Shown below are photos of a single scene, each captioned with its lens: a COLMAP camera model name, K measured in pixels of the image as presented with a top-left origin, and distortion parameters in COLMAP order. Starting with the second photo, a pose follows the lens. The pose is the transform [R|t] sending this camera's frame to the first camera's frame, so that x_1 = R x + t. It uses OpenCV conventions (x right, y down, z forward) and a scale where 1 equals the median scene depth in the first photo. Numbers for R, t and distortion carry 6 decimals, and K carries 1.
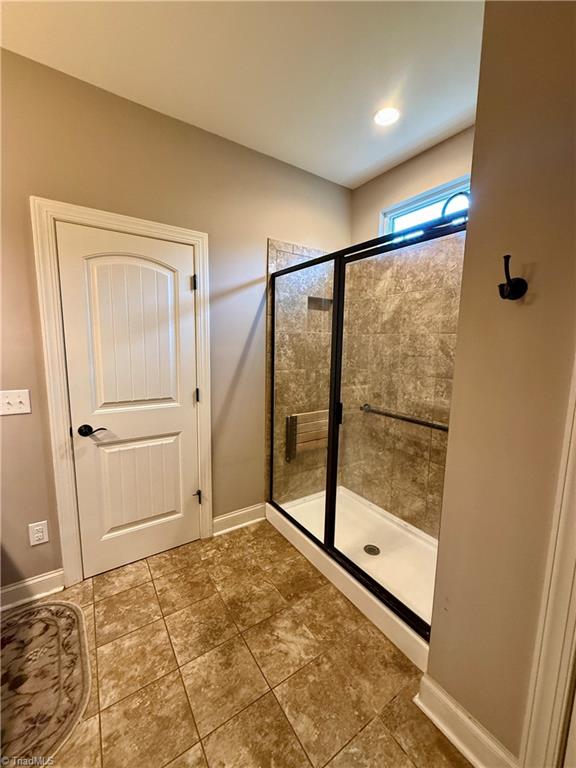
lens RADIAL K [[308.5, 0, 288.9], [0, 308.5, 381.3], [0, 0, 1]] dist [-0.001685, 0.000293]
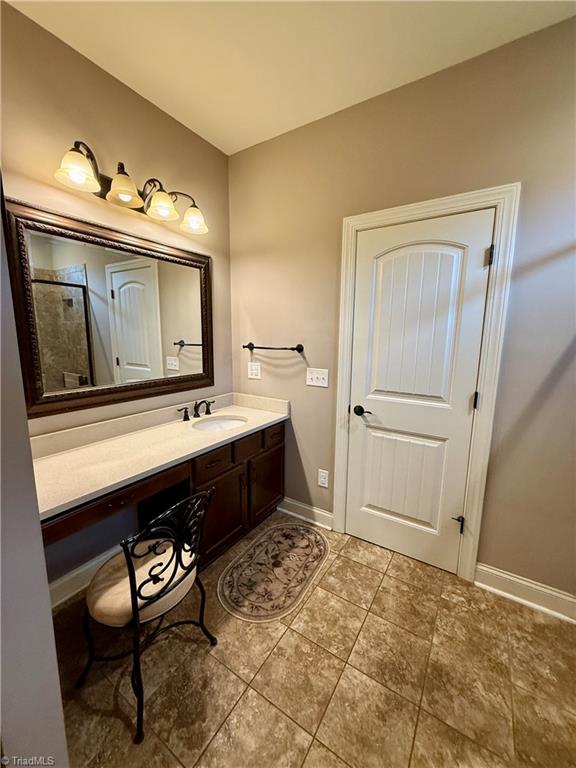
lens RADIAL K [[308.5, 0, 288.9], [0, 308.5, 381.3], [0, 0, 1]] dist [-0.001685, 0.000293]
pose [[0.392016, 0.127286, -0.911110, 0.274717], [-0.121489, 0.988871, 0.085878, -0.015378], [0.911901, 0.077025, 0.403118, 0.287295]]
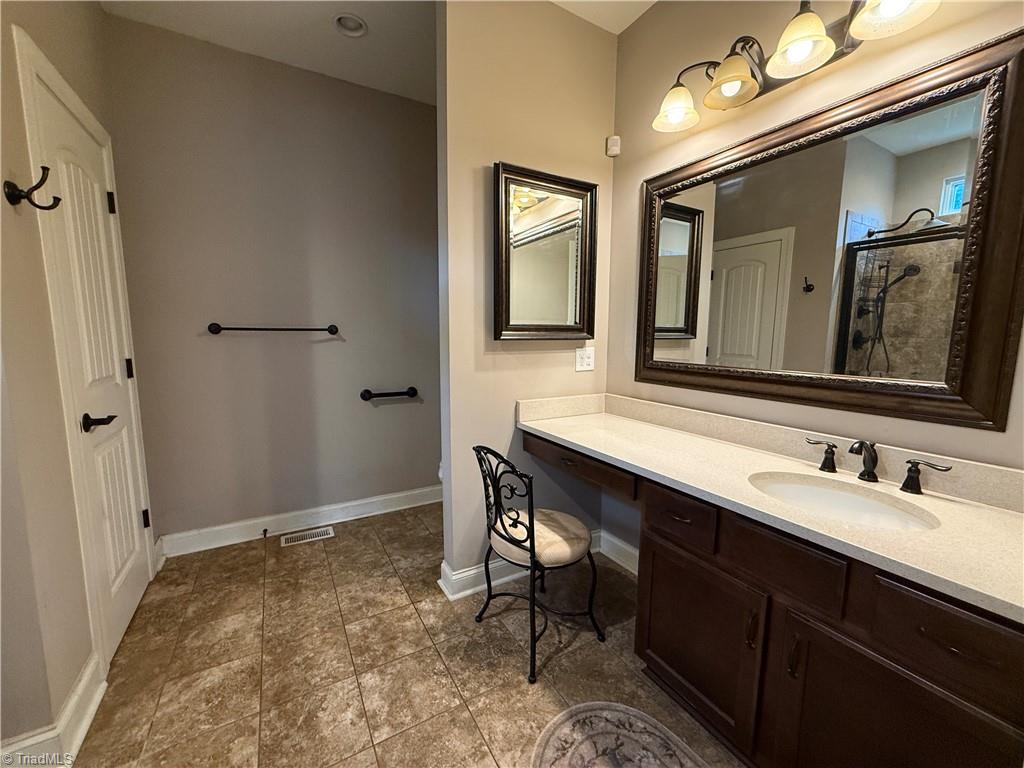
lens RADIAL K [[427.8, 0, 512.0], [0, 427.8, 384.0], [0, 0, 1]] dist [-0.000250, 0.000008]
pose [[-0.995834, -0.039879, 0.082001, -0.459630], [-0.017295, 0.965575, 0.259549, -0.051481], [-0.089529, 0.257049, -0.962242, 1.174165]]
